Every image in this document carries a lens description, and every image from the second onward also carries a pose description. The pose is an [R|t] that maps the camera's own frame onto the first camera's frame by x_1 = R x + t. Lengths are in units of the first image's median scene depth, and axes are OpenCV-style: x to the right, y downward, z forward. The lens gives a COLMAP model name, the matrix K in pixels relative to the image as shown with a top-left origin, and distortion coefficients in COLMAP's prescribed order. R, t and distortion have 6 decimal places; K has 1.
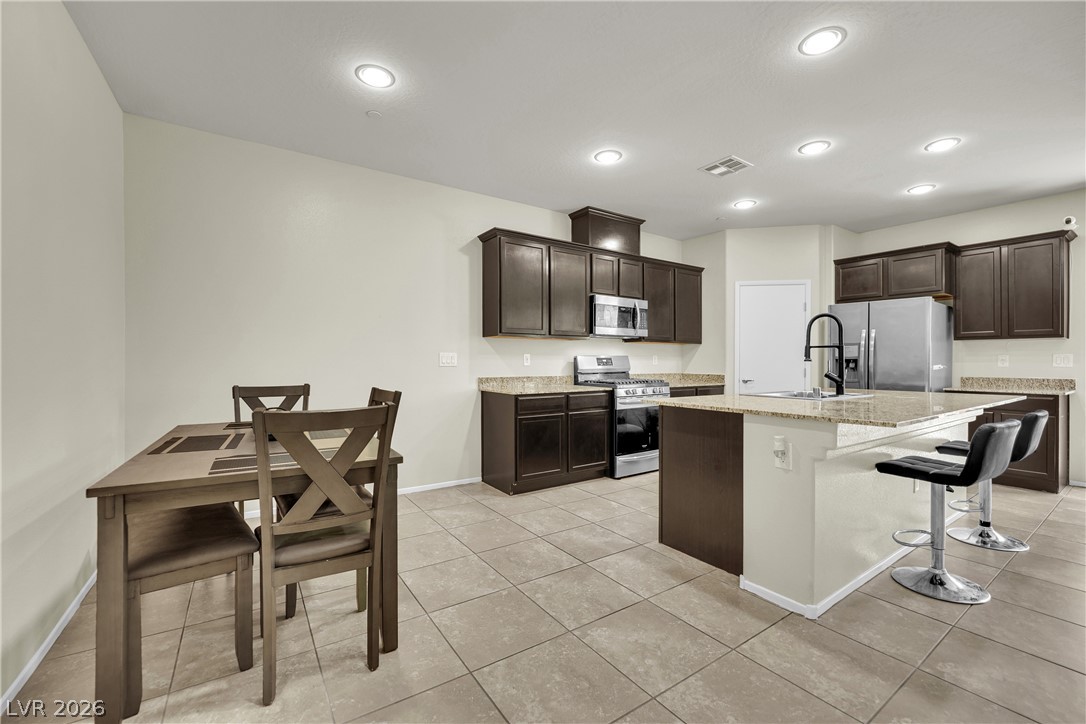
lens RADIAL K [[446.7, 0, 538.2], [0, 446.7, 357.3], [0, 0, 1]] dist [-0.017173, -0.000506]
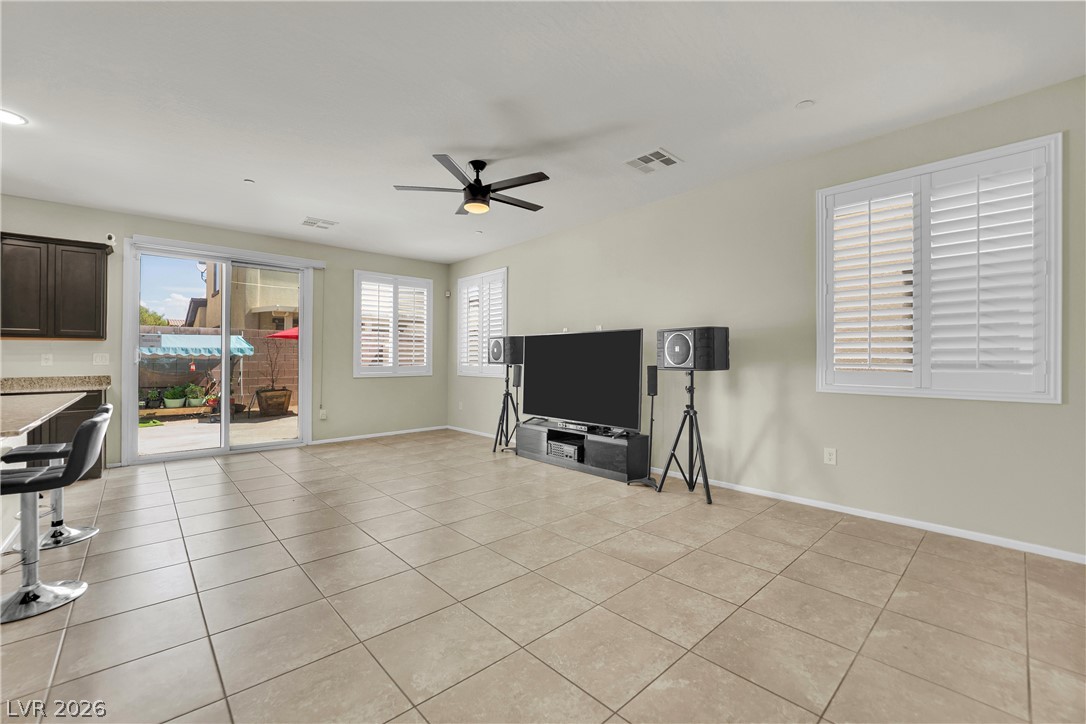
lens RADIAL K [[446.7, 0, 539.1], [0, 446.7, 361.4], [0, 0, 1]] dist [-0.017173, -0.000506]
pose [[-0.140649, -0.007125, 0.990034, -0.076705], [-0.004887, 0.999967, 0.006502, -0.000299], [-0.990047, -0.003924, -0.140679, 0.036804]]
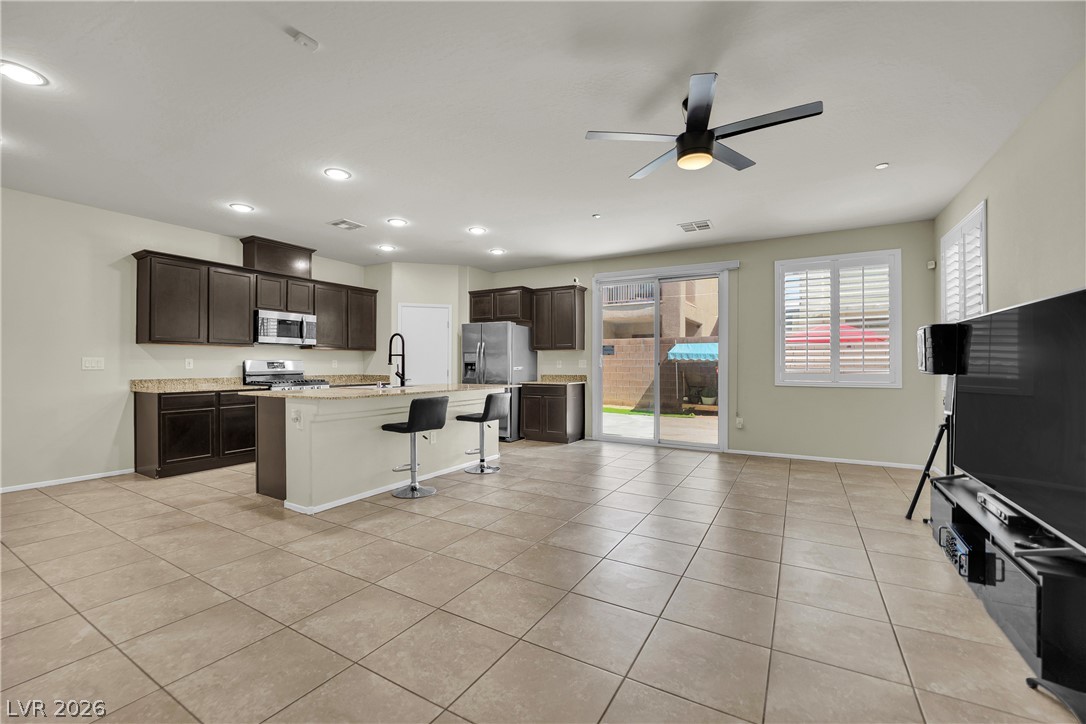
lens RADIAL K [[446.7, 0, 535.7], [0, 446.7, 360.4], [0, 0, 1]] dist [-0.017173, -0.000506]
pose [[0.902680, 0.002079, 0.430308, 0.312678], [-0.001480, 0.999997, -0.001725, -0.002850], [-0.430311, 0.000921, 0.902680, -0.440288]]
